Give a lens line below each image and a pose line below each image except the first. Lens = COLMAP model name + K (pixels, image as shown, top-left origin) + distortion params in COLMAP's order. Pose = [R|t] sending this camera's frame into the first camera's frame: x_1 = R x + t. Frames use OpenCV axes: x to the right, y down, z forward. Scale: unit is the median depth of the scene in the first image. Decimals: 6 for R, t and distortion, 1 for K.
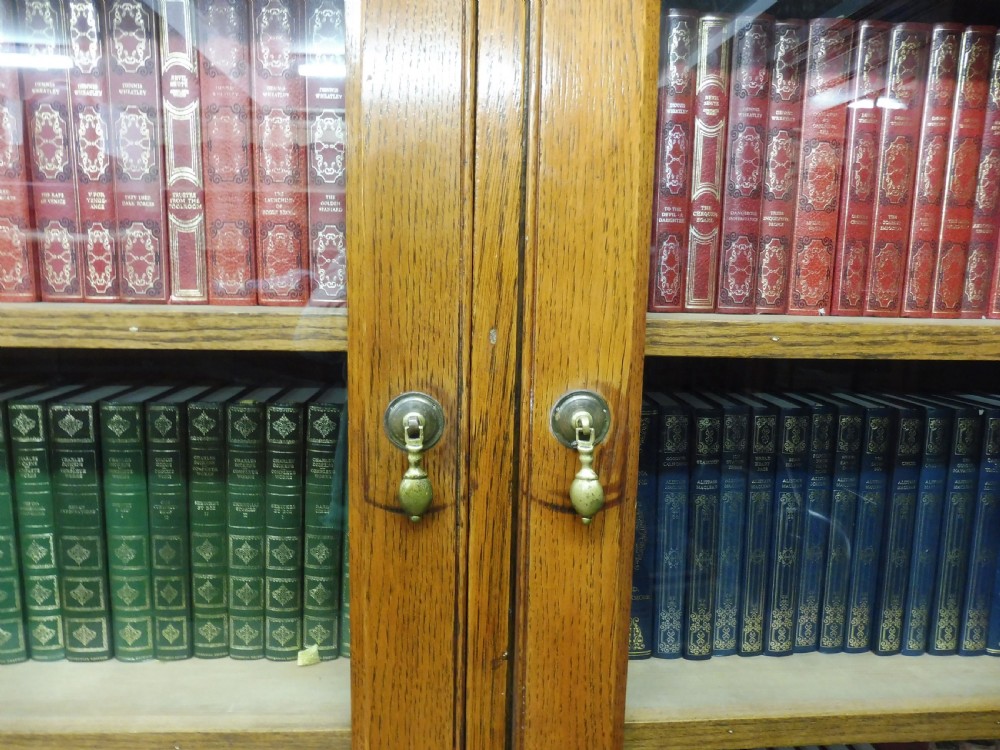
lens RADIAL K [[728.2, 0, 509.1], [0, 728.2, 378.7], [0, 0, 1]] dist [-0.051014, 0.015028]
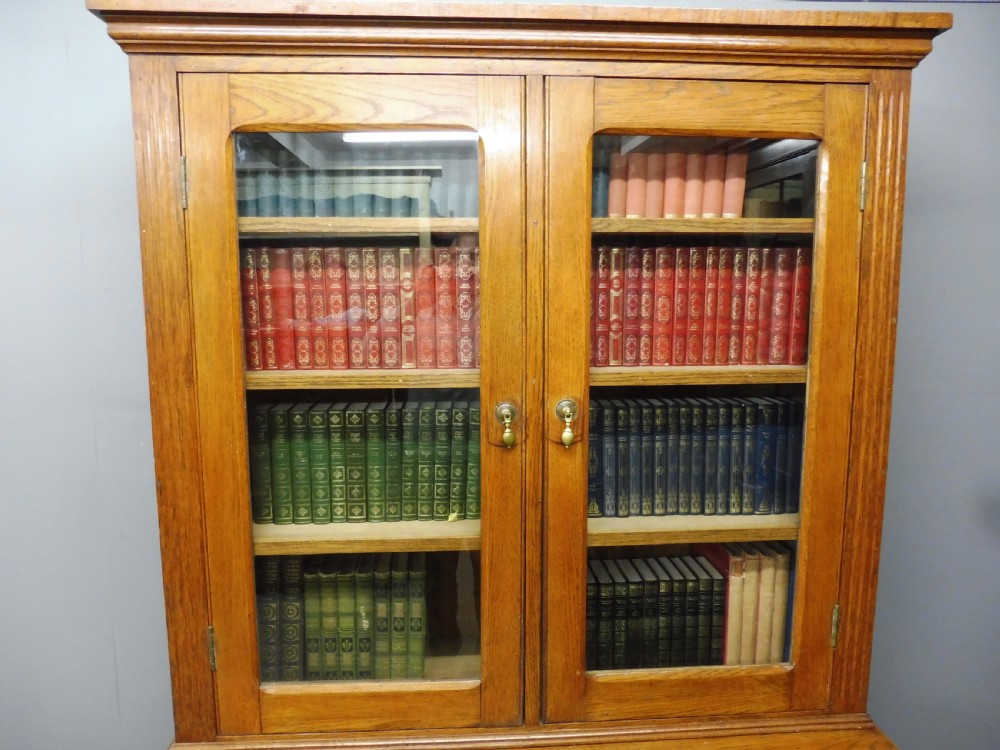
lens RADIAL K [[728.2, 0, 505.2], [0, 728.2, 374.0], [0, 0, 1]] dist [-0.051014, 0.015028]
pose [[0.999709, -0.023404, -0.005761, -0.094731], [0.023270, 0.999484, -0.022163, -0.021636], [0.006277, 0.022022, 0.999738, -1.459292]]
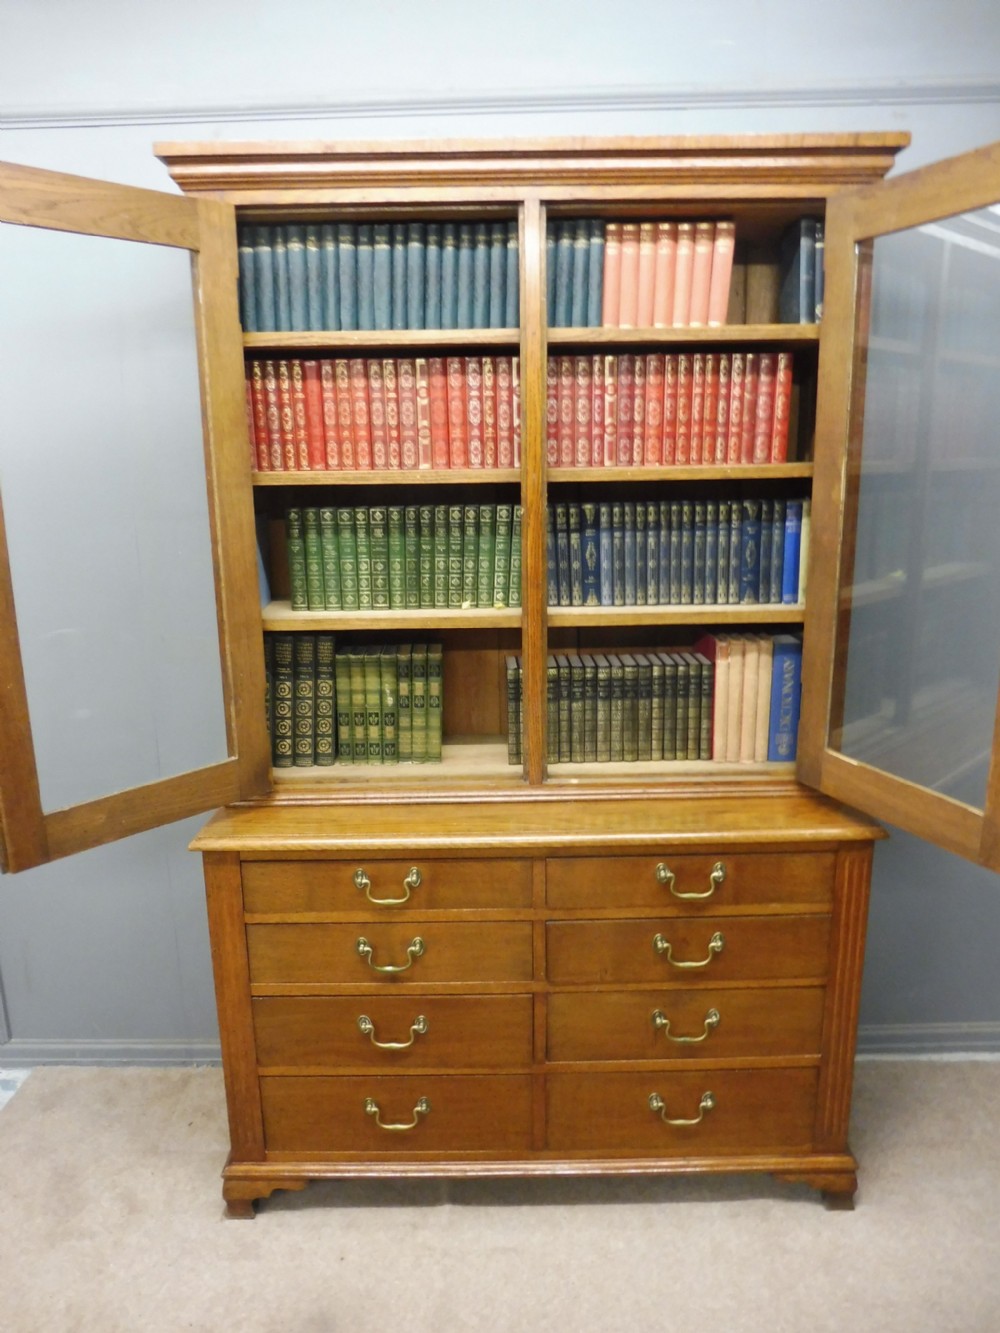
lens RADIAL K [[970.7, 0, 497.2], [0, 970.7, 663.6], [0, 0, 1]] dist [-0.051014, 0.015028]
pose [[0.997548, -0.022002, -0.066444, 0.066711], [0.027228, 0.996518, 0.078813, 0.350137], [0.064479, -0.080428, 0.994673, -2.705744]]
